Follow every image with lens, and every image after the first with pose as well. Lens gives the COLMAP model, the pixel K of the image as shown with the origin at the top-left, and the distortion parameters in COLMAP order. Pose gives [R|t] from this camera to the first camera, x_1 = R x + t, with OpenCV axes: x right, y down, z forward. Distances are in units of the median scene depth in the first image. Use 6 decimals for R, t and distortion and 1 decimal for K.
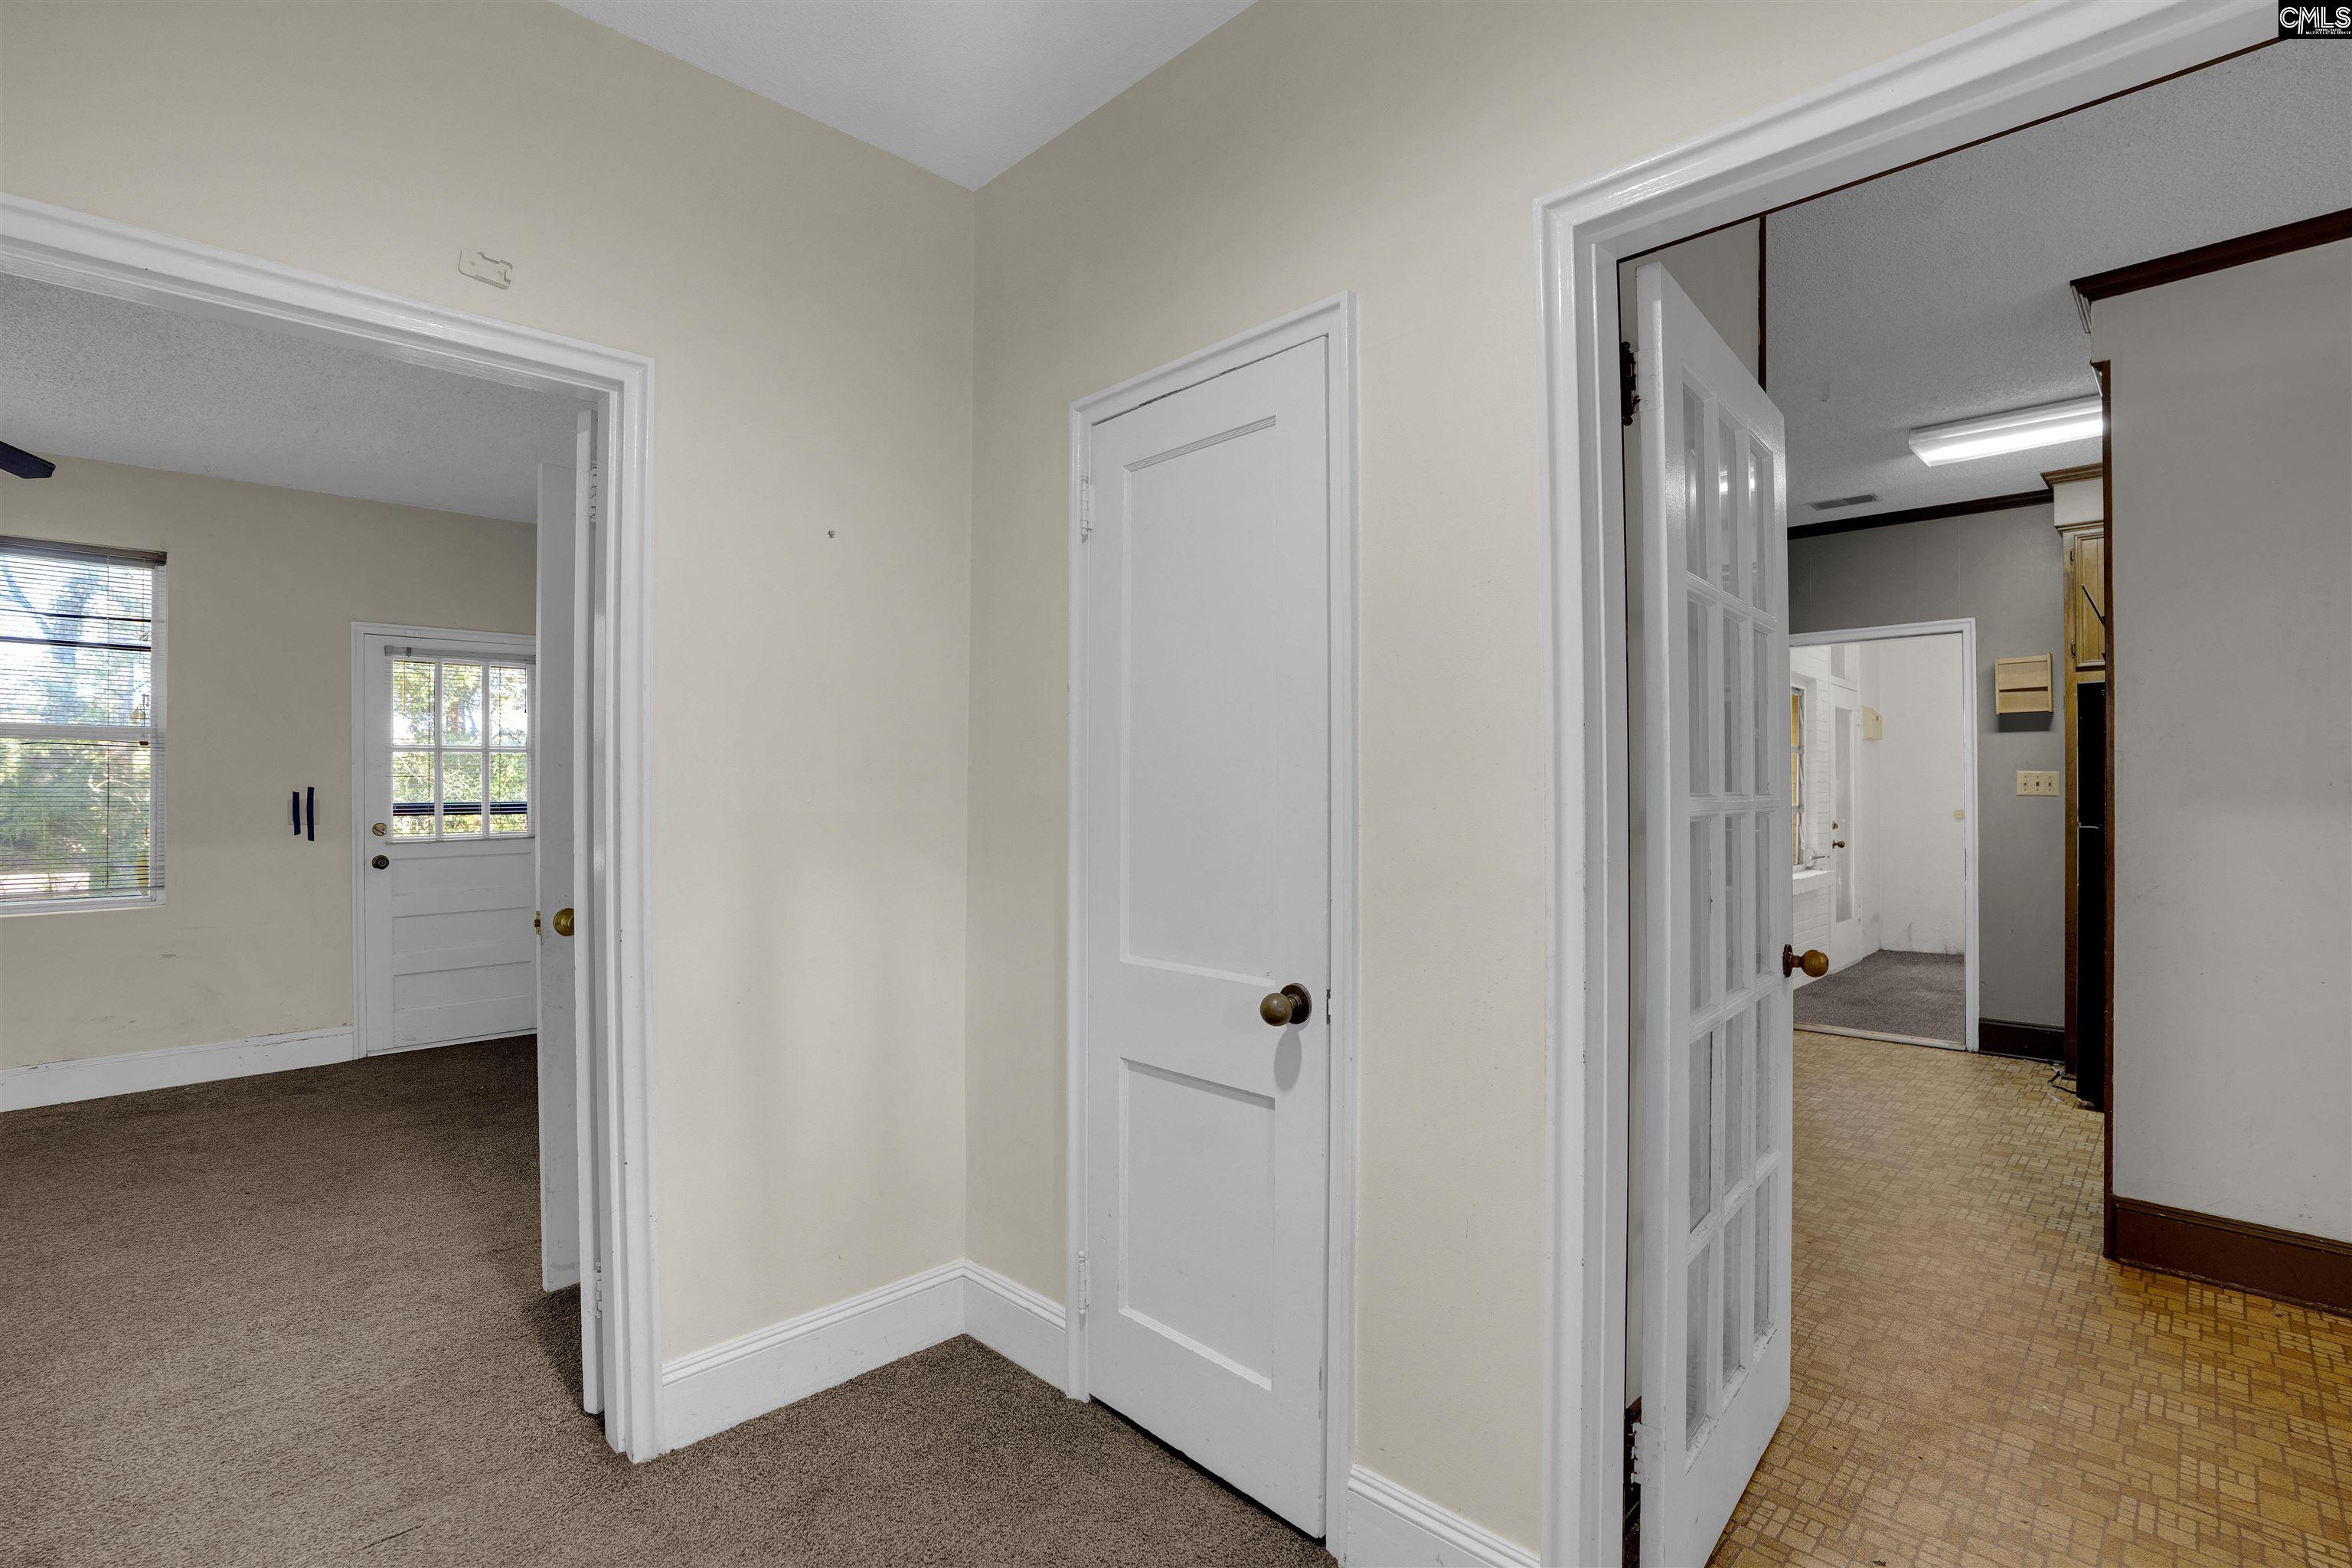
lens RADIAL K [[1117.9, 0, 1176.0], [0, 1117.9, 784.0], [0, 0, 1]] dist [-0.068813, 0.027565]
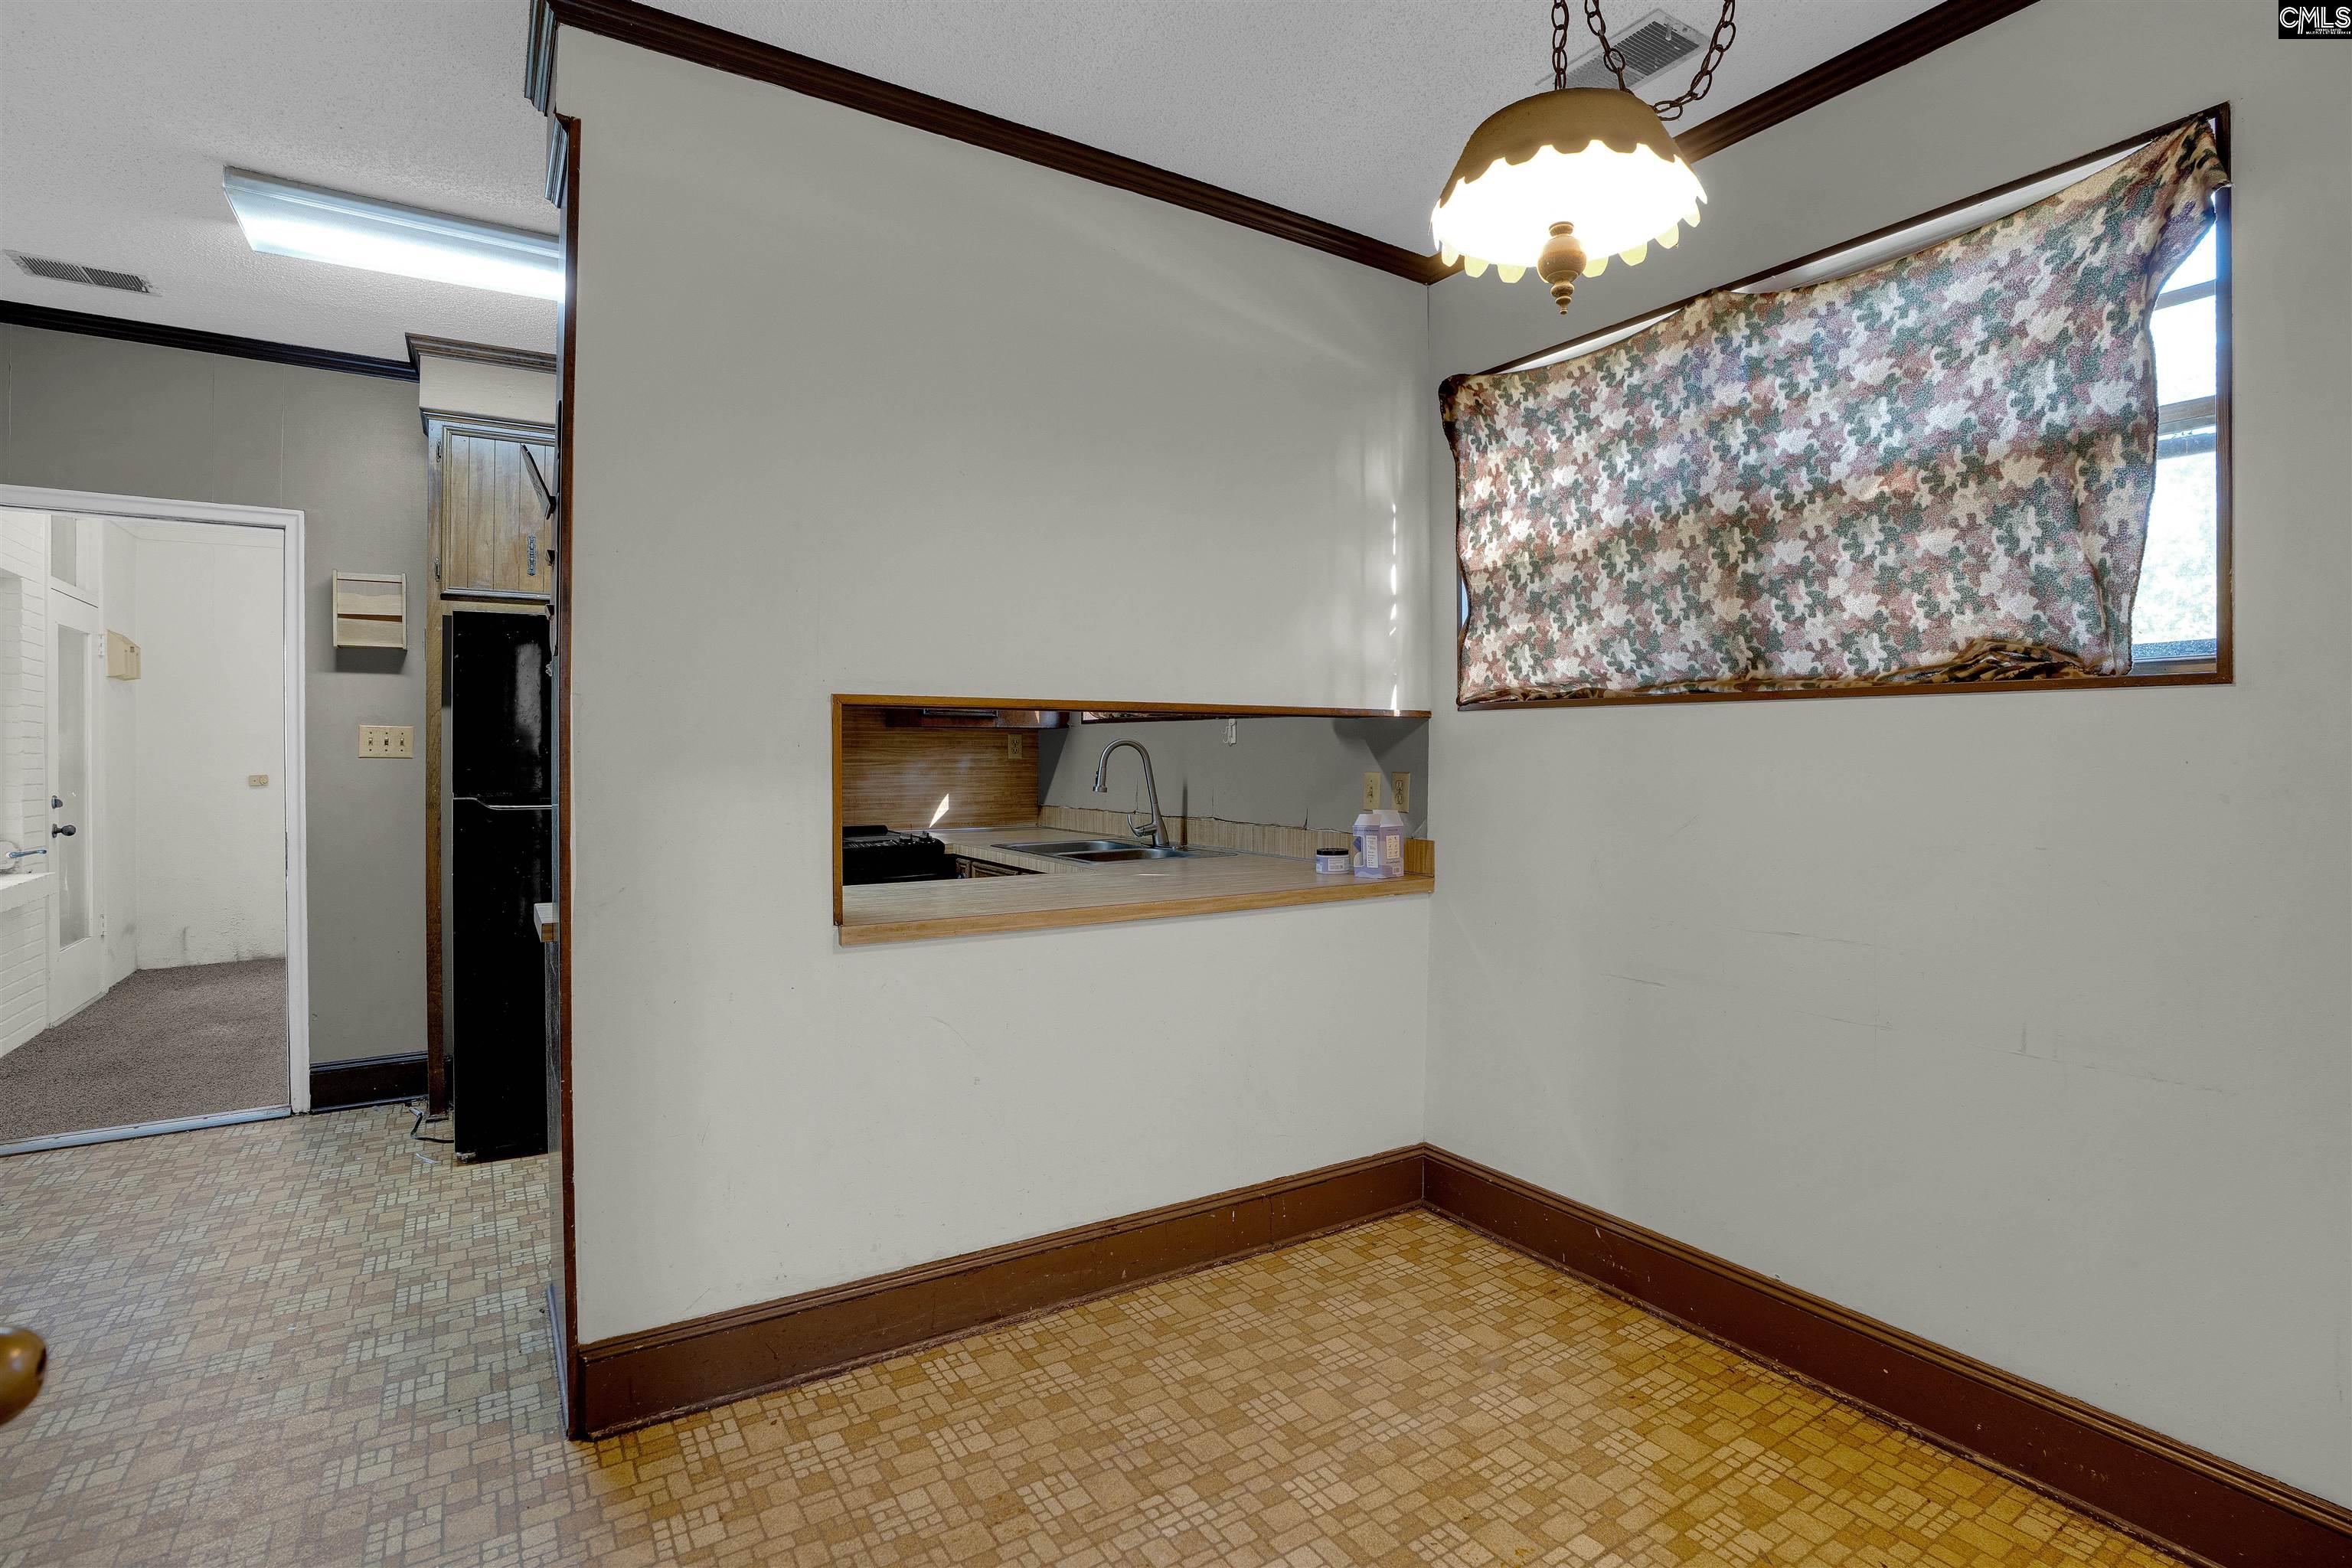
lens RADIAL K [[1127.0, 0, 1216.1], [0, 1127.0, 753.0], [0, 0, 1]] dist [-0.053116, 0.017682]
pose [[0.207976, -0.003628, 0.978127, 0.175990], [-0.006257, 0.999968, 0.005039, -0.000299], [-0.978114, -0.007168, 0.207947, 0.294106]]
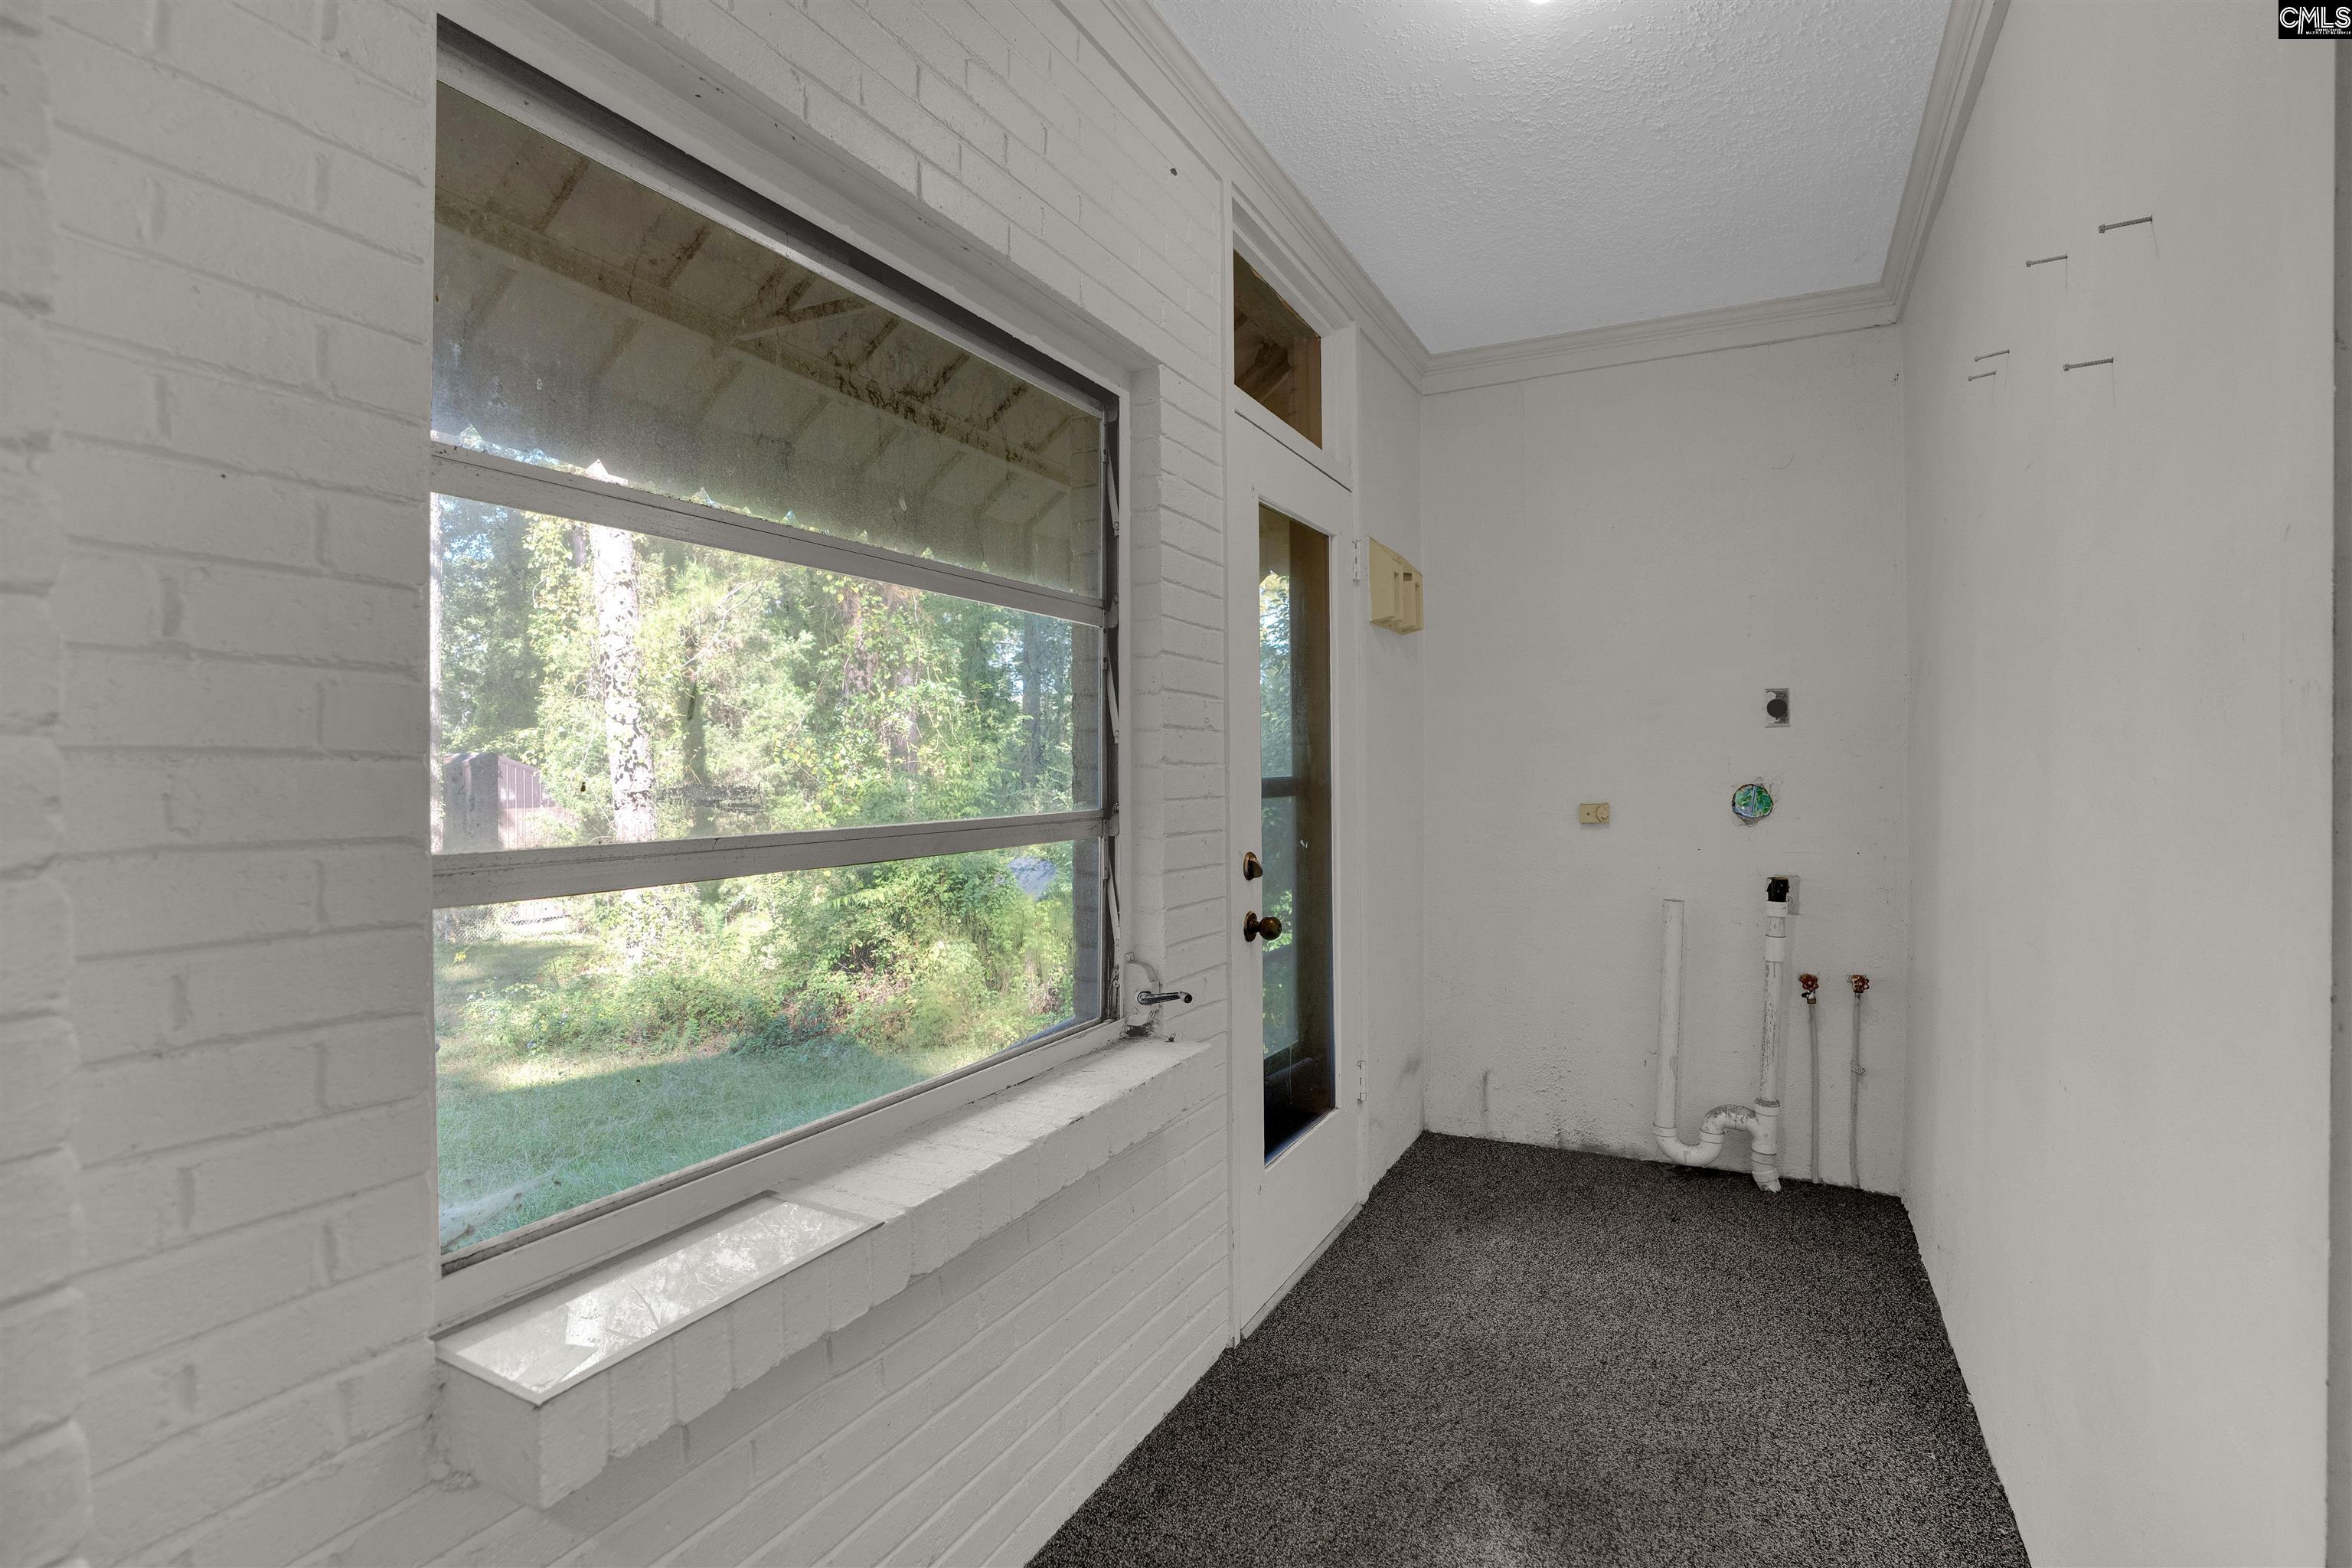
lens RADIAL K [[1117.9, 0, 1176.0], [0, 1117.9, 784.0], [0, 0, 1]] dist [-0.068813, 0.027565]
pose [[0.958375, -0.014458, 0.285146, 0.826937], [0.006985, 0.999605, 0.027206, 0.007742], [-0.285427, -0.024082, 0.958098, 1.179537]]
